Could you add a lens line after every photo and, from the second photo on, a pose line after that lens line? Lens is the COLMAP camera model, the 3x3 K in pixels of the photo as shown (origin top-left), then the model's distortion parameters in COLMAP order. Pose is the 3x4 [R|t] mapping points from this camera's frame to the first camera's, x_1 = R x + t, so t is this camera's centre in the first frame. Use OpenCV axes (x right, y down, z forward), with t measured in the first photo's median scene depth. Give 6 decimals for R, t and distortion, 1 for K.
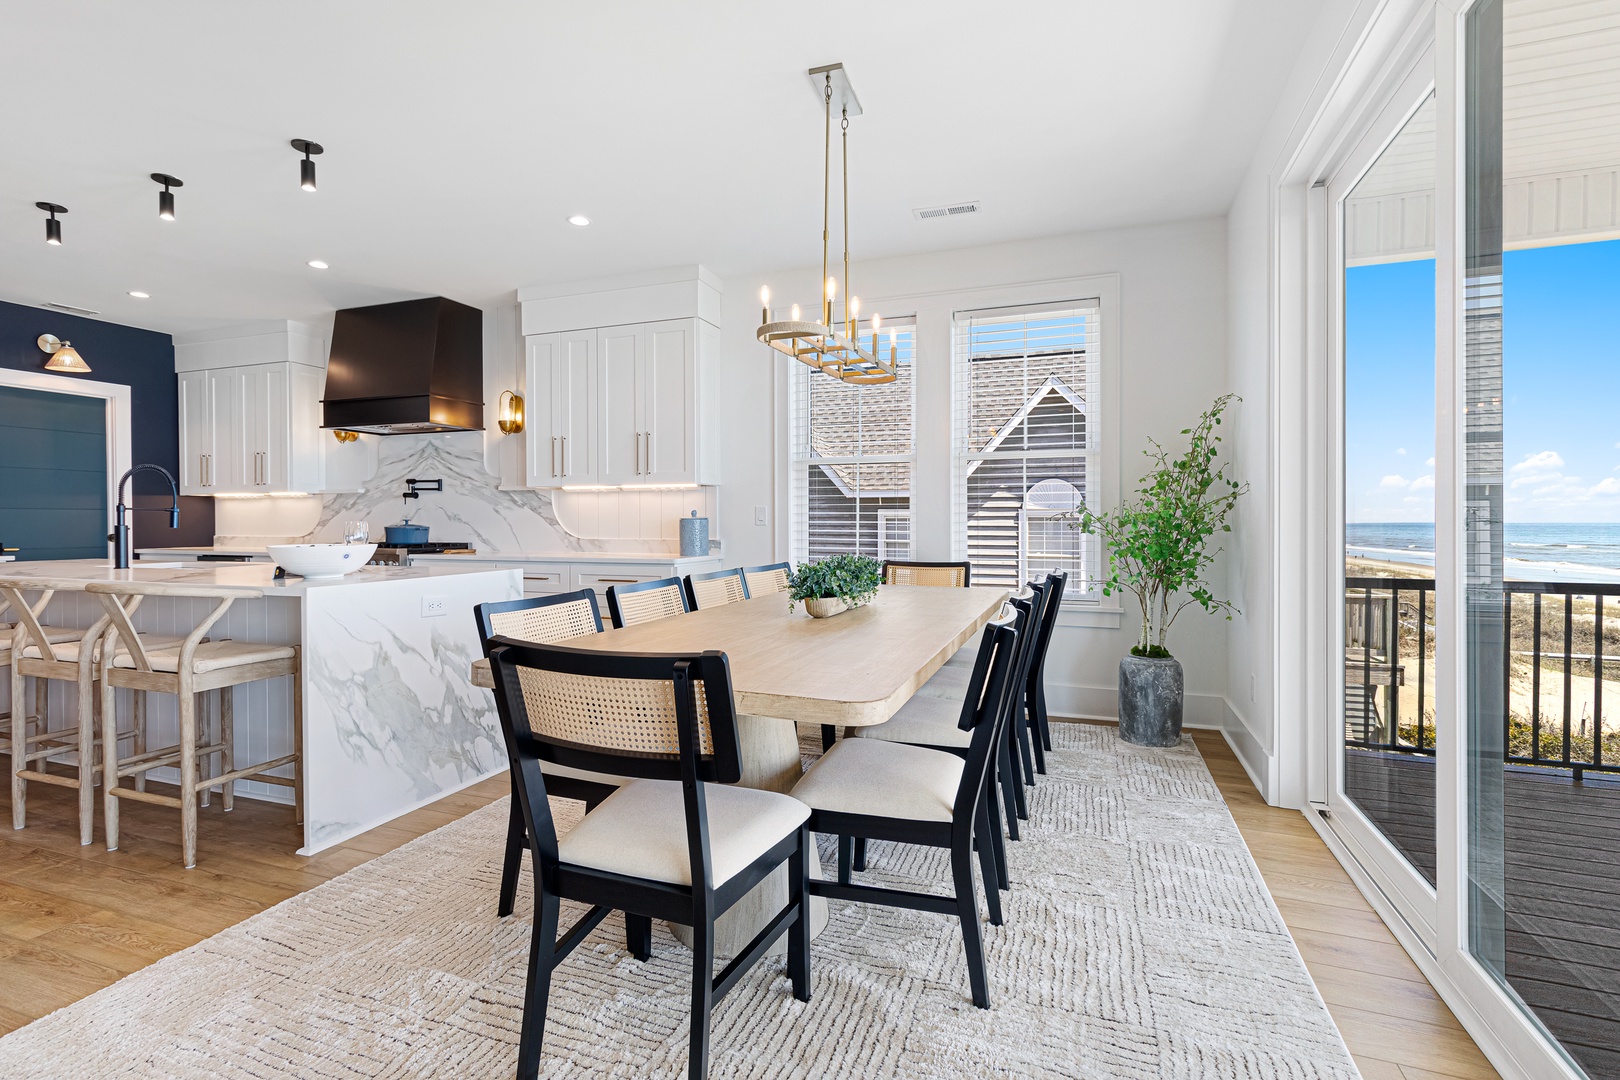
lens RADIAL K [[754.4, 0, 807.4], [0, 754.4, 533.6], [0, 0, 1]] dist [0.000692, 0.000060]
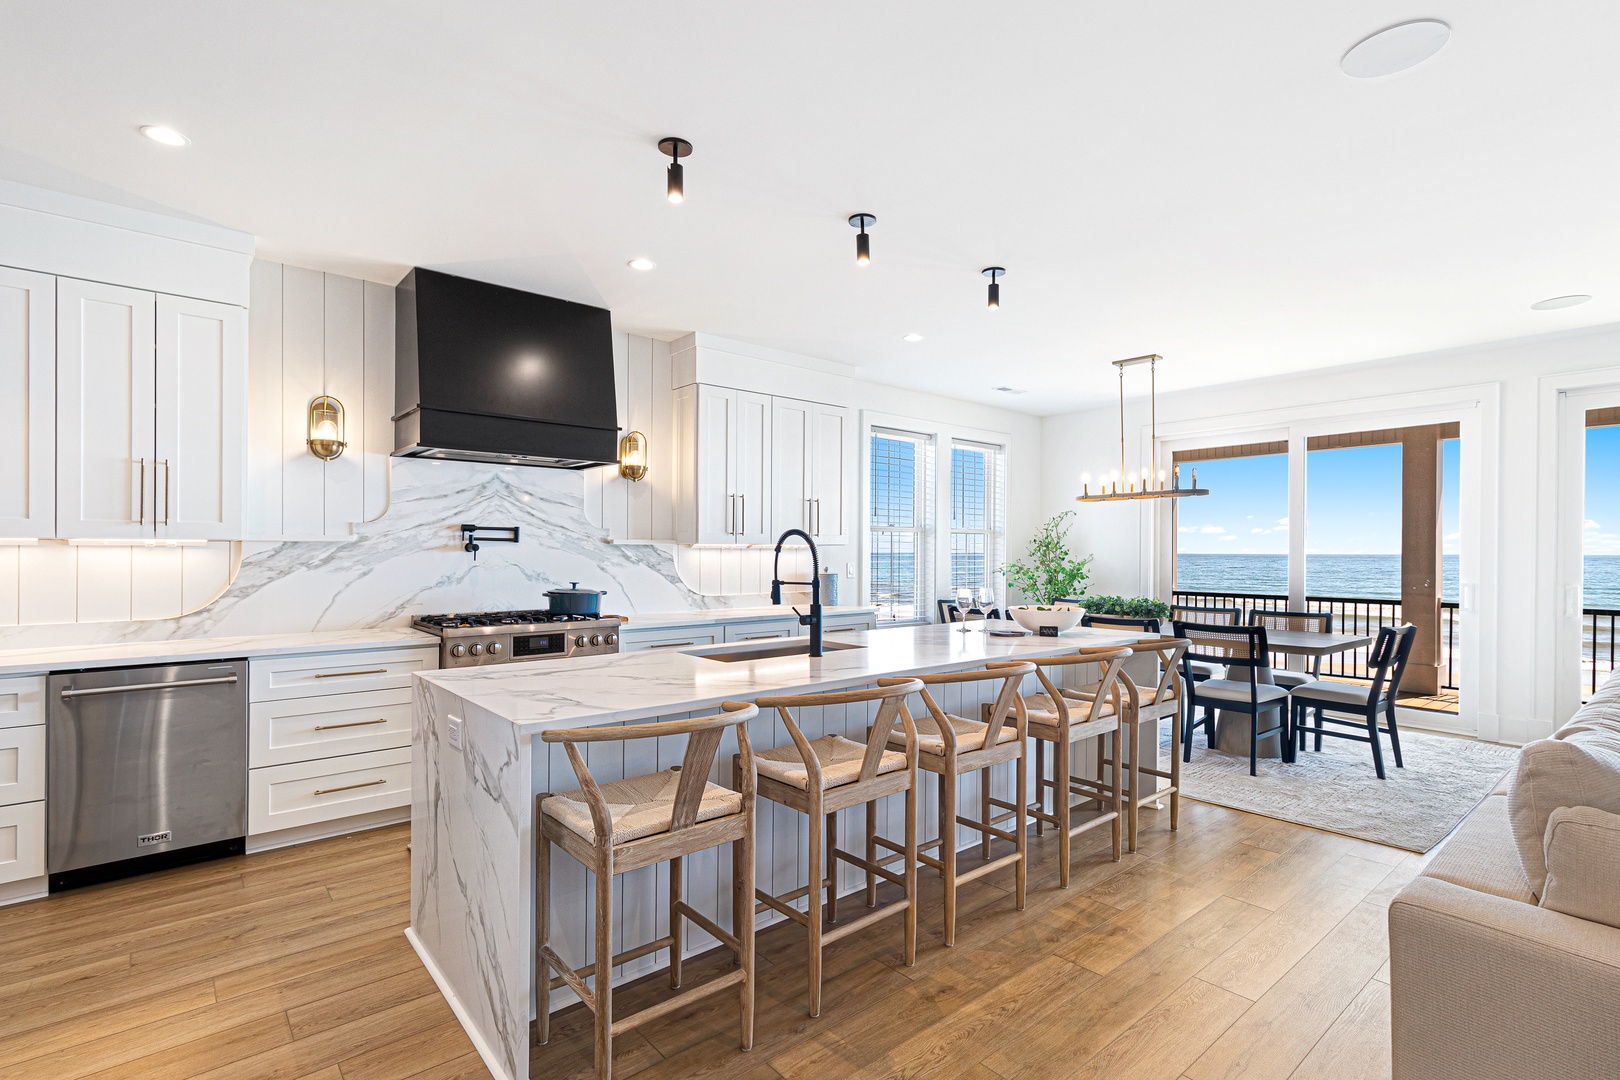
lens RADIAL K [[754.4, 0, 810.7], [0, 754.4, 545.3], [0, 0, 1]] dist [0.000692, 0.000060]
pose [[0.493054, 0.006499, 0.869974, -0.998219], [0.005361, 0.999930, -0.010509, -0.044047], [-0.869982, 0.009846, 0.492985, 0.368474]]
